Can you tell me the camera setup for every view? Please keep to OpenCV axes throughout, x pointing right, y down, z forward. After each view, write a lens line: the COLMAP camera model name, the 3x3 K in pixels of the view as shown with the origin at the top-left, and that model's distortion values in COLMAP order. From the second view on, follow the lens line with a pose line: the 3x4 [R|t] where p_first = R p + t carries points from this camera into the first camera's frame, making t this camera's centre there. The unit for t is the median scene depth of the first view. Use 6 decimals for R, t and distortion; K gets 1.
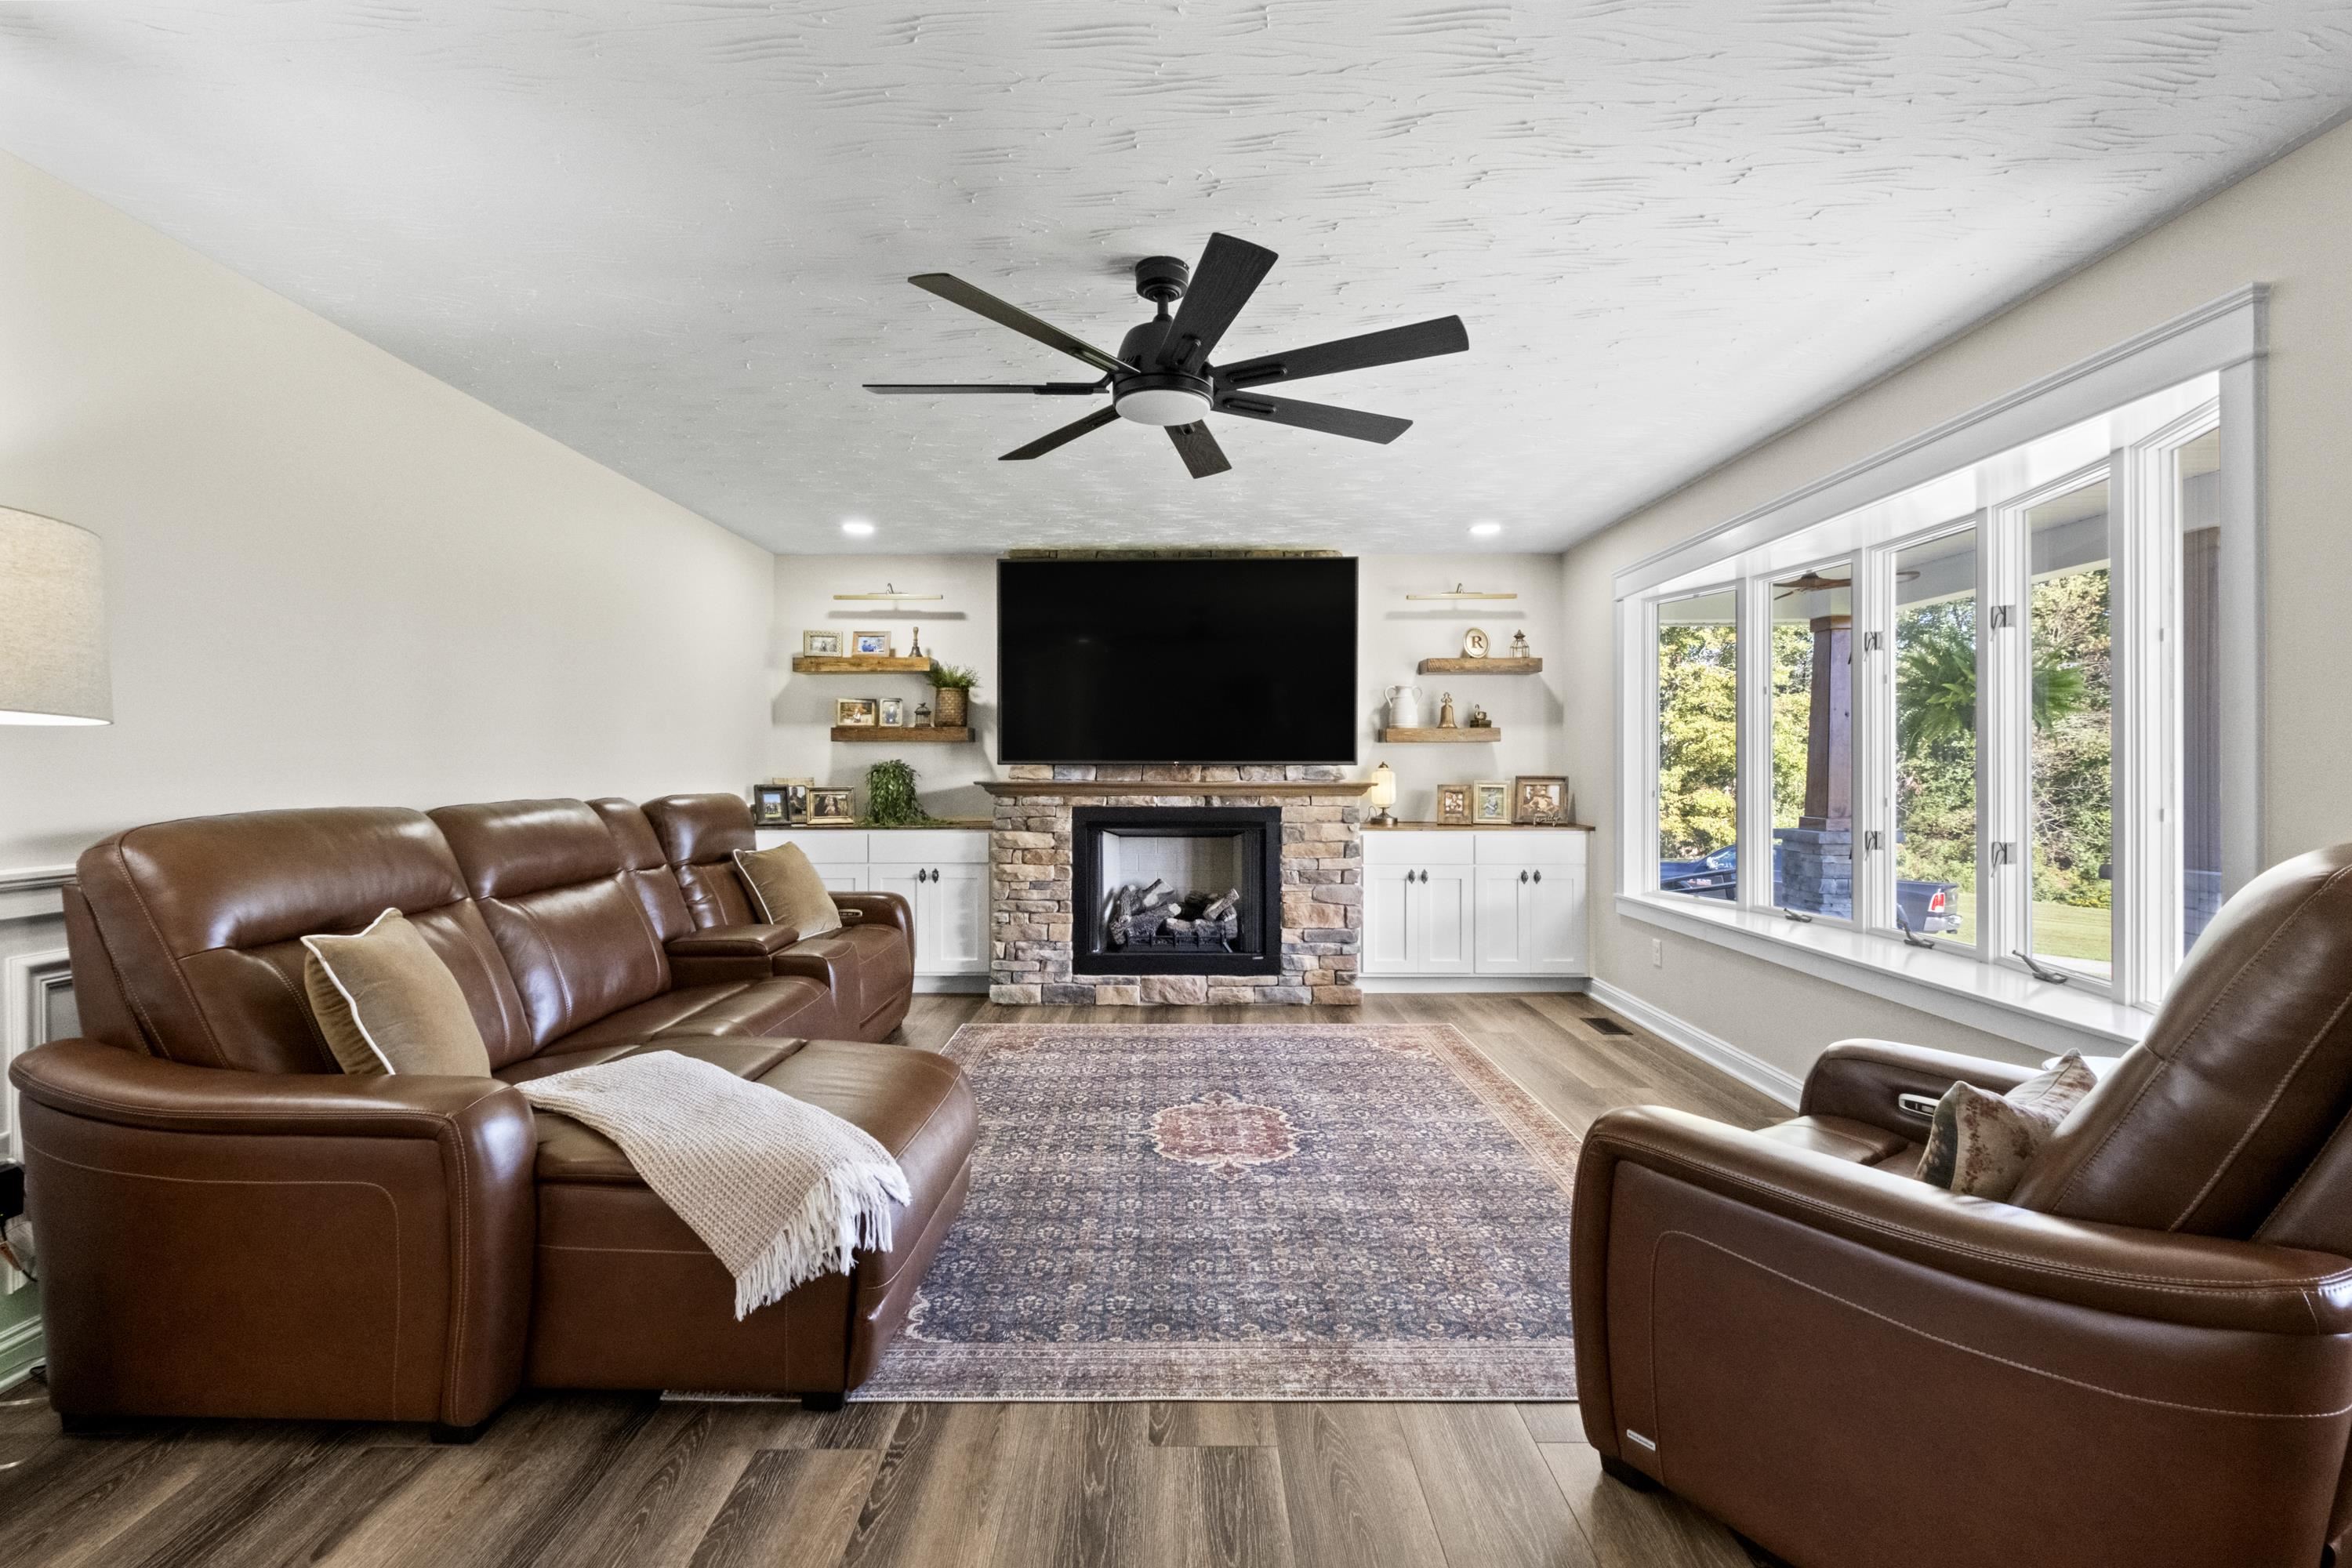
lens RADIAL K [[1051.8, 0, 1169.9], [0, 1051.8, 766.0], [0, 0, 1]] dist [0.002278, 0.000144]
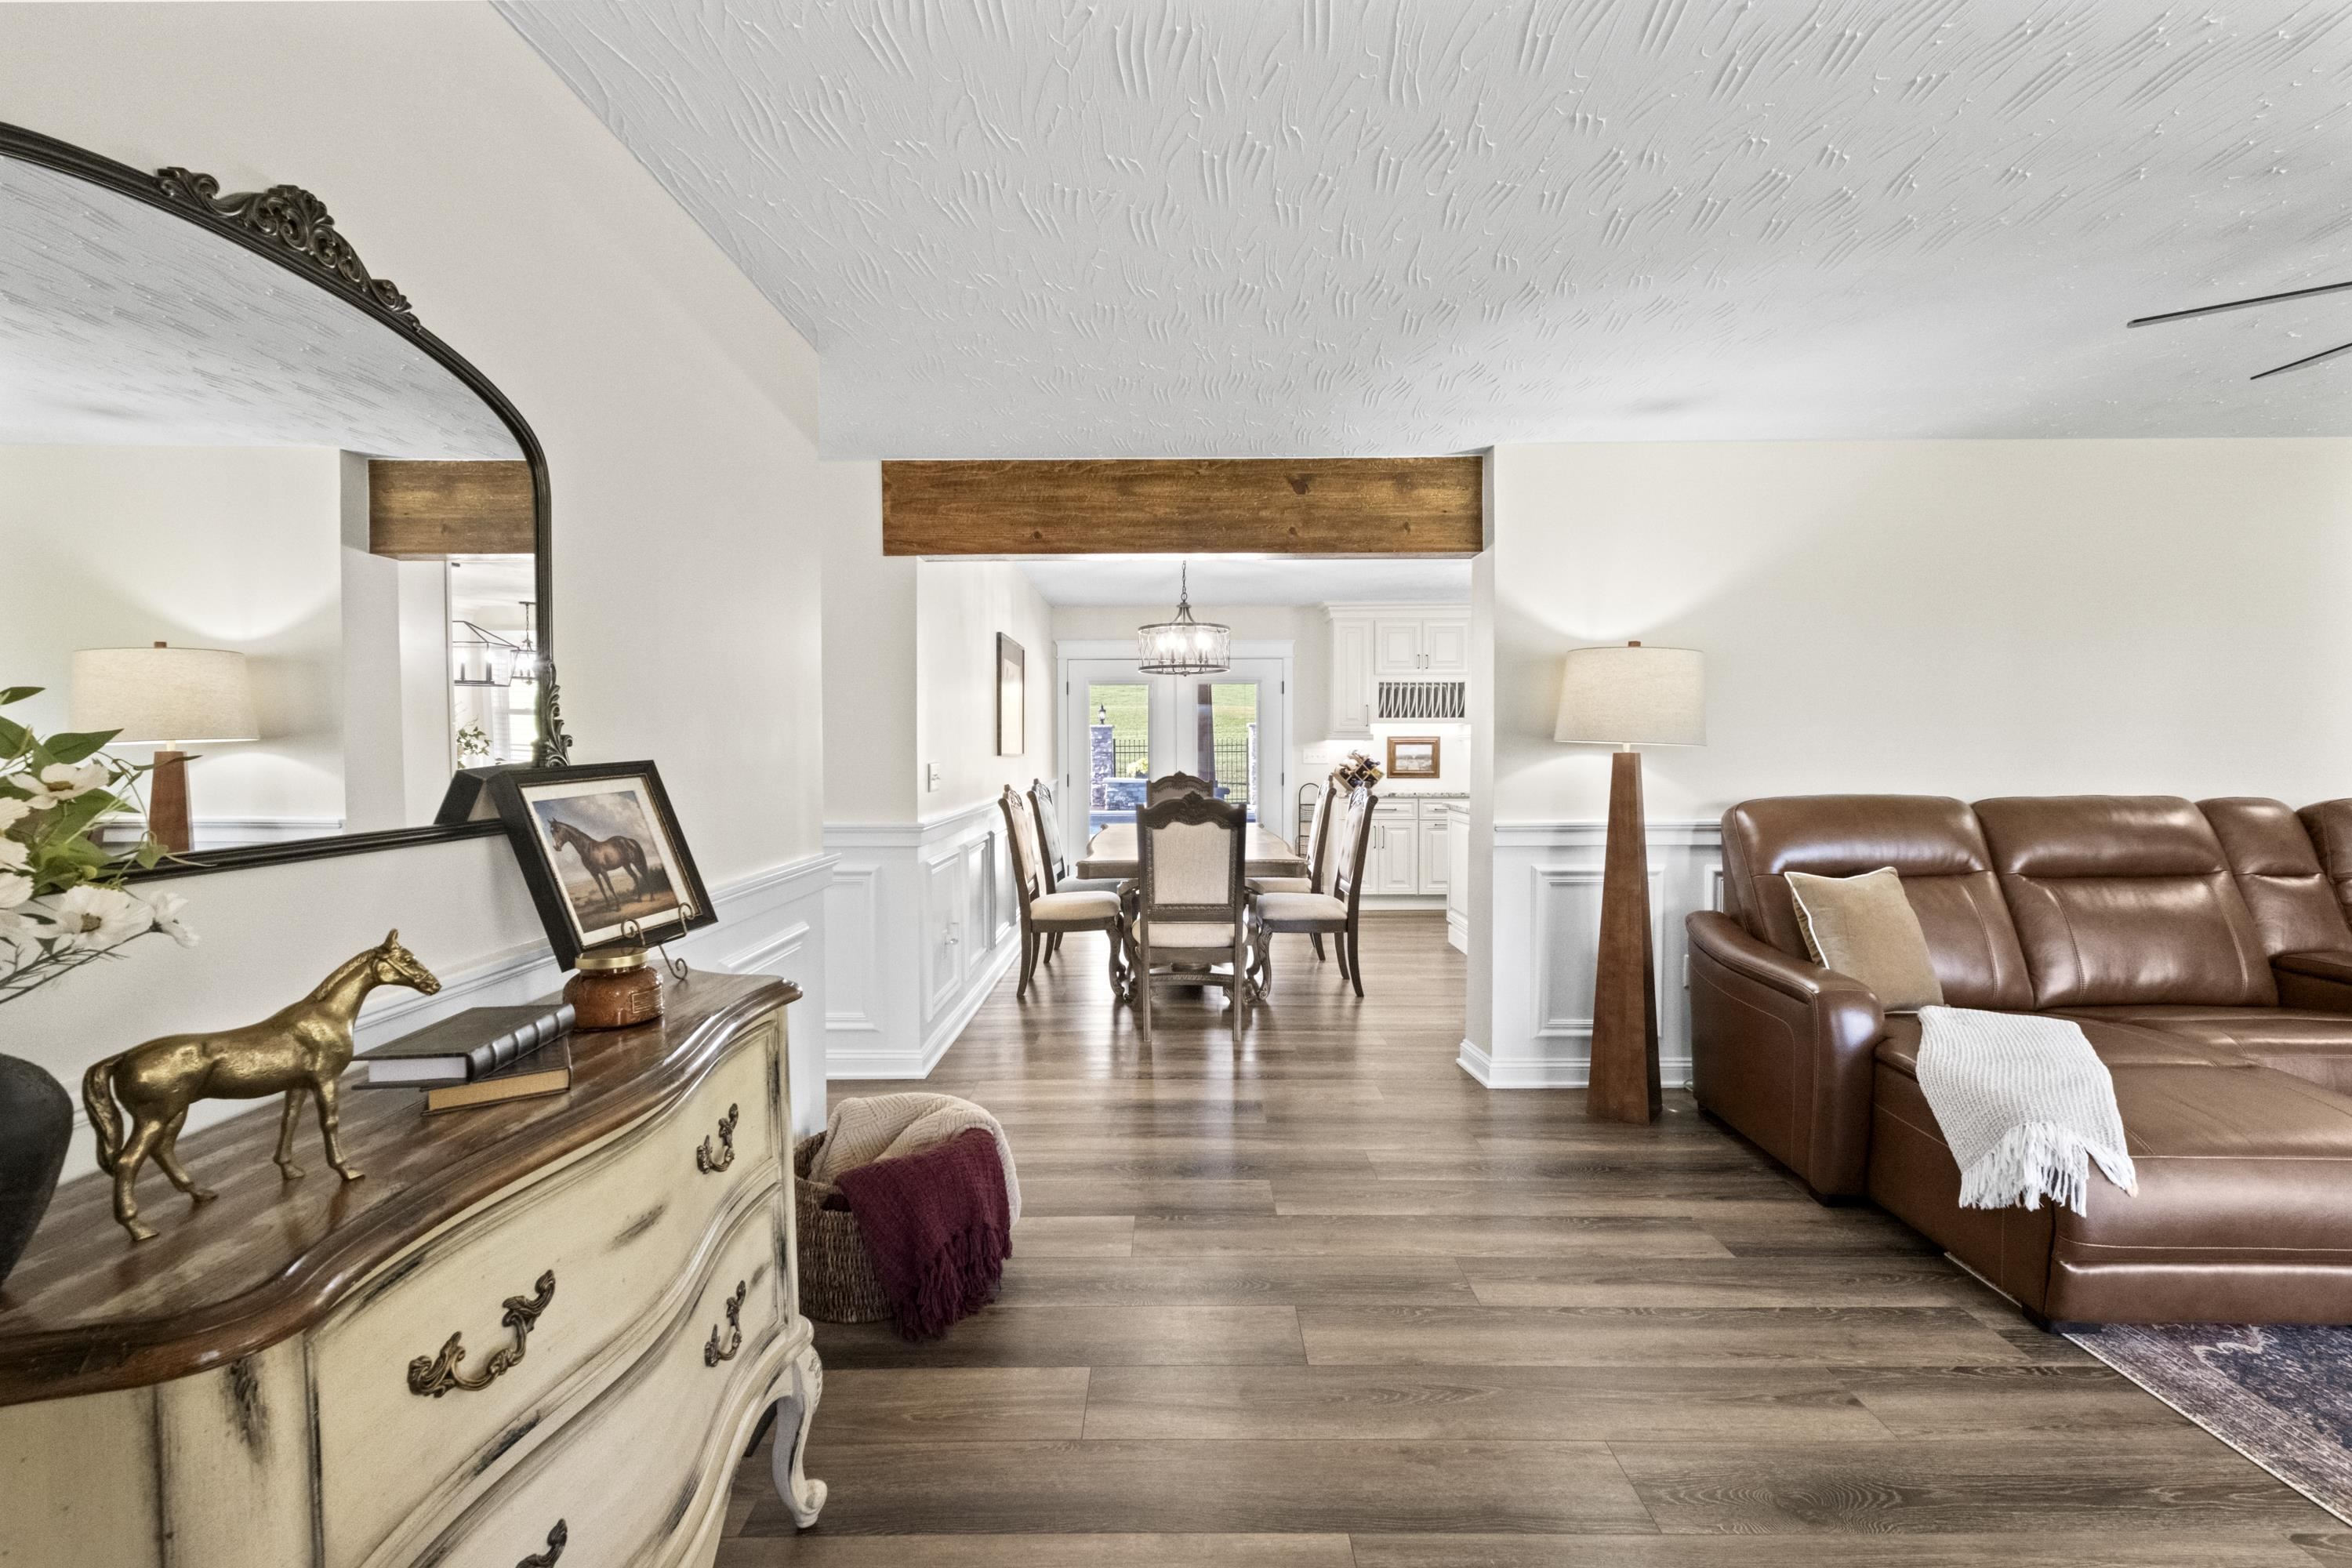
lens RADIAL K [[1051.8, 0, 1169.3], [0, 1051.8, 783.5], [0, 0, 1]] dist [0.002278, 0.000144]
pose [[0.002068, 0.039736, -0.999208, 0.556629], [0.002786, 0.999206, 0.039742, -0.031388], [0.999994, -0.002866, 0.001955, 0.016995]]
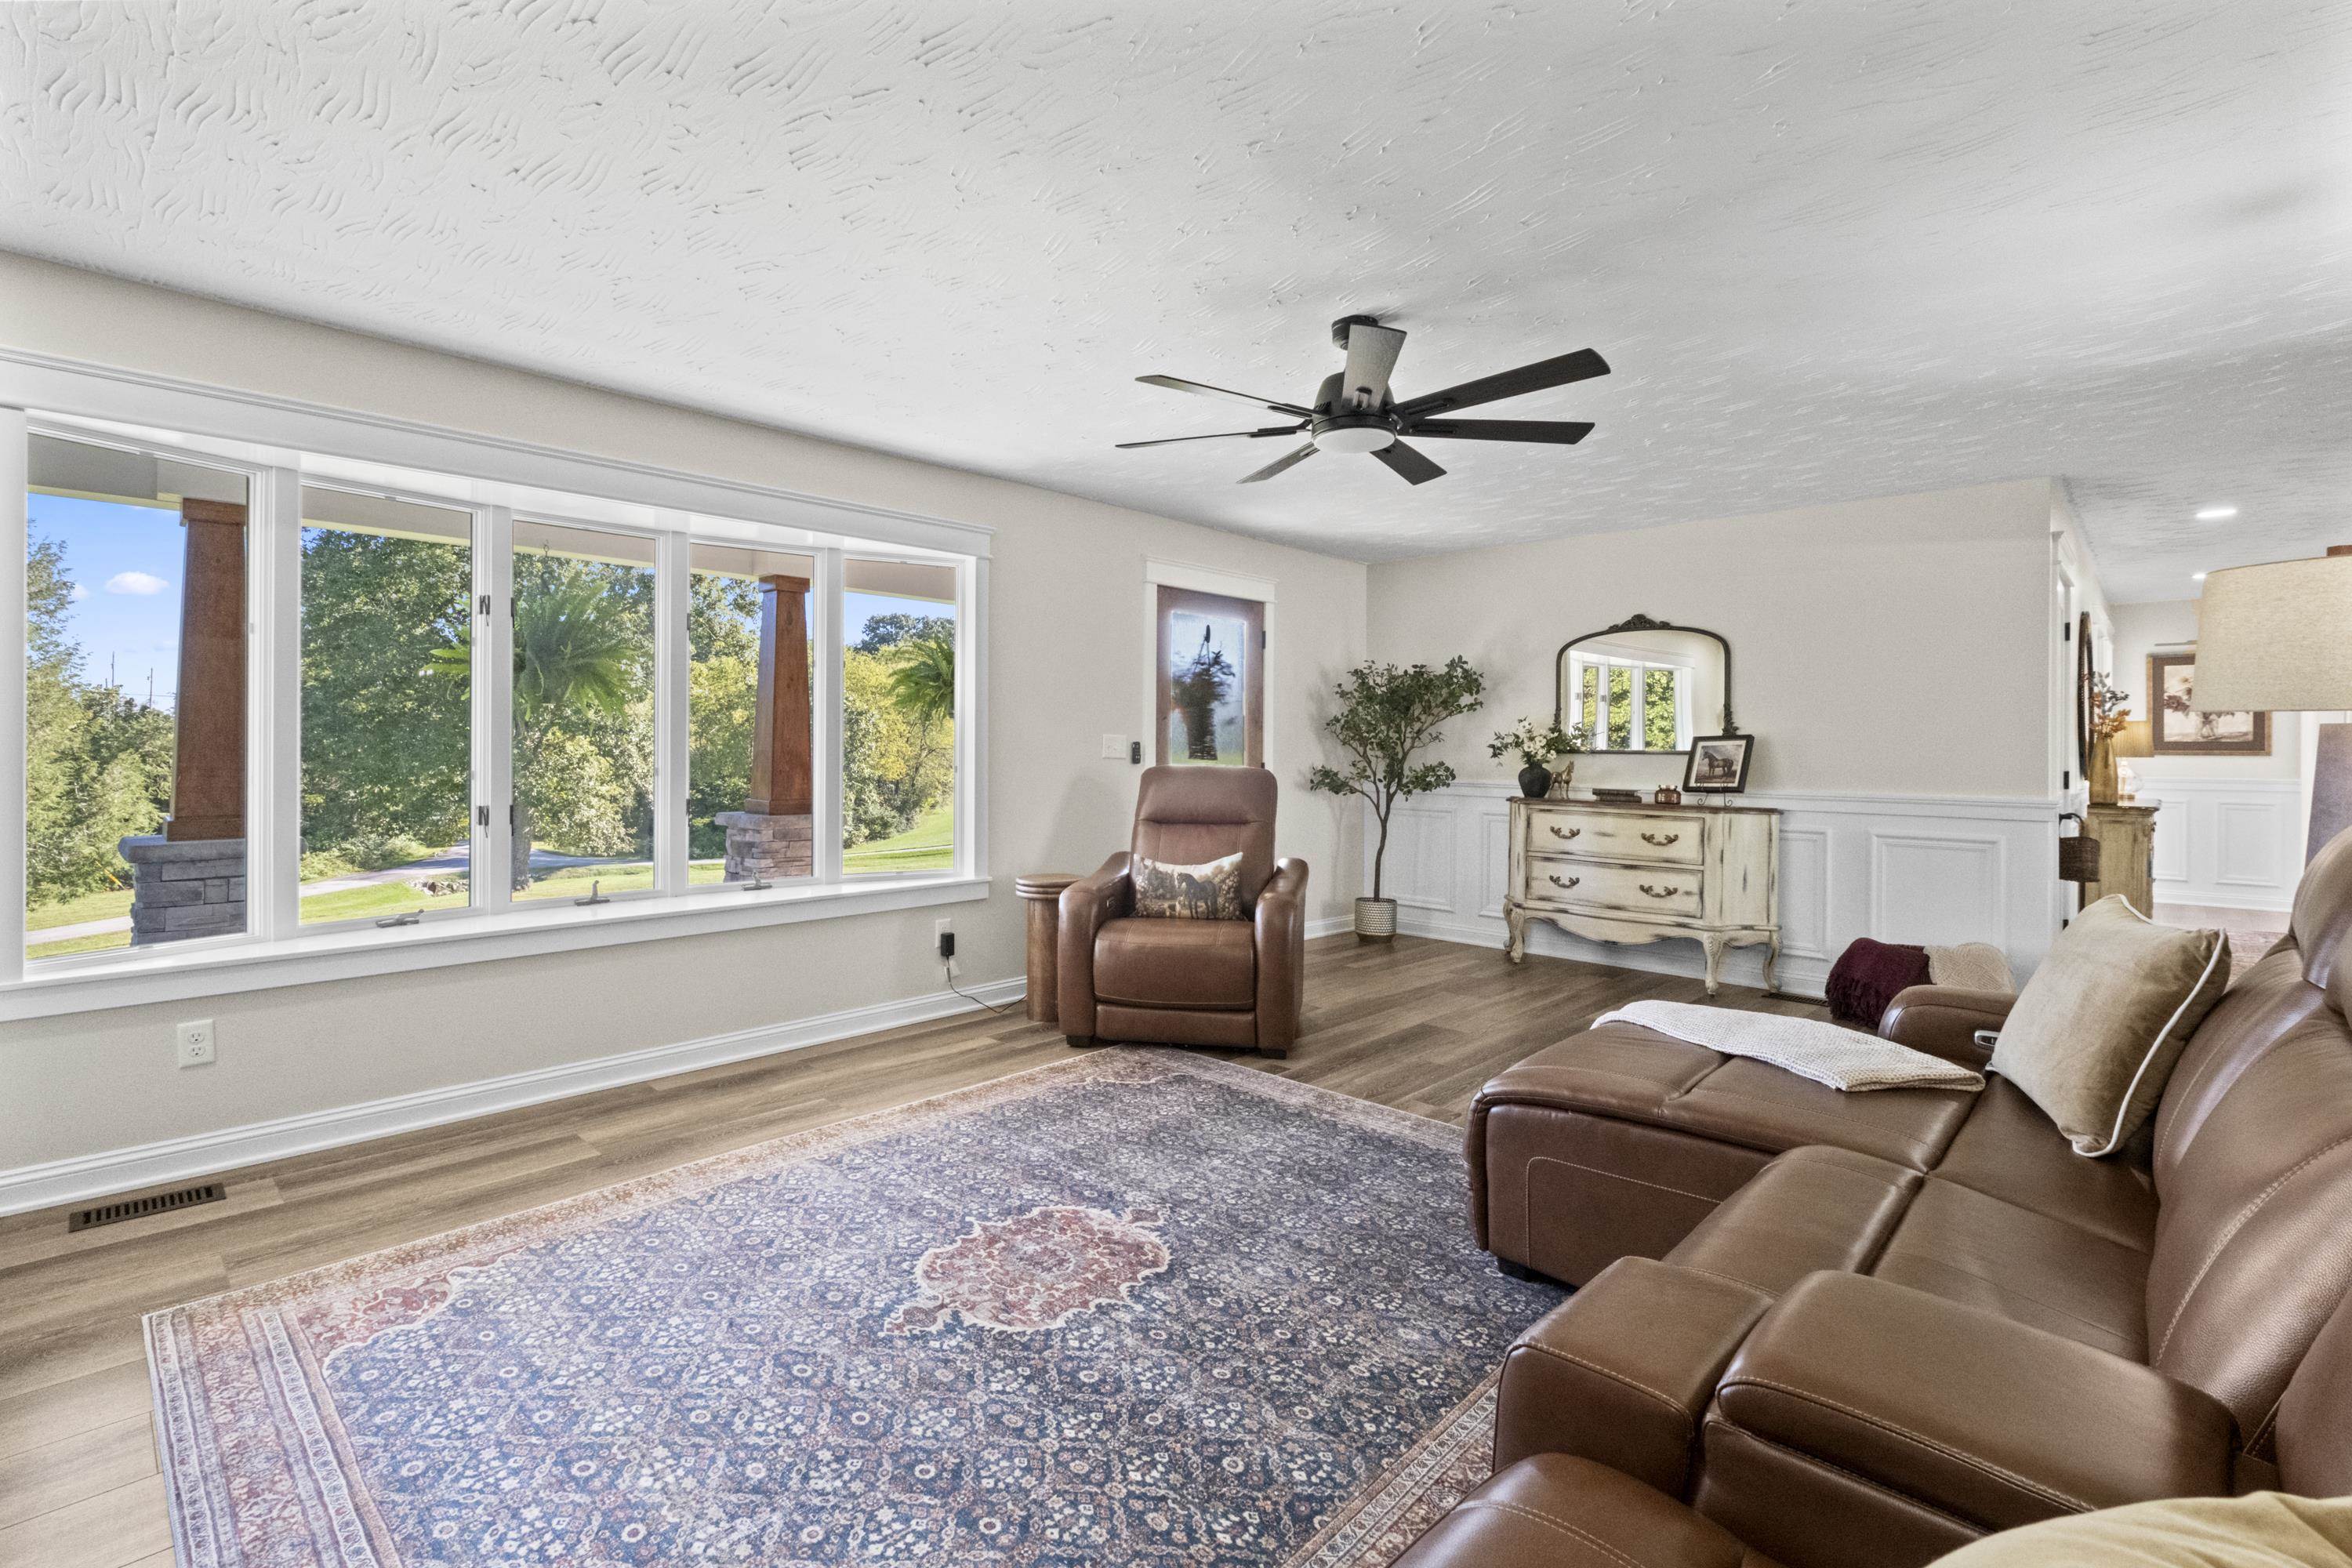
lens RADIAL K [[1059.0, 0, 1174.8], [0, 1059.0, 762.1], [0, 0, 1]] dist [-0.002027, -0.000158]
pose [[-0.729556, -0.017487, 0.683698, -0.566497], [-0.008419, 0.999827, 0.016590, 0.003969], [-0.683869, 0.006347, -0.729577, 1.687518]]
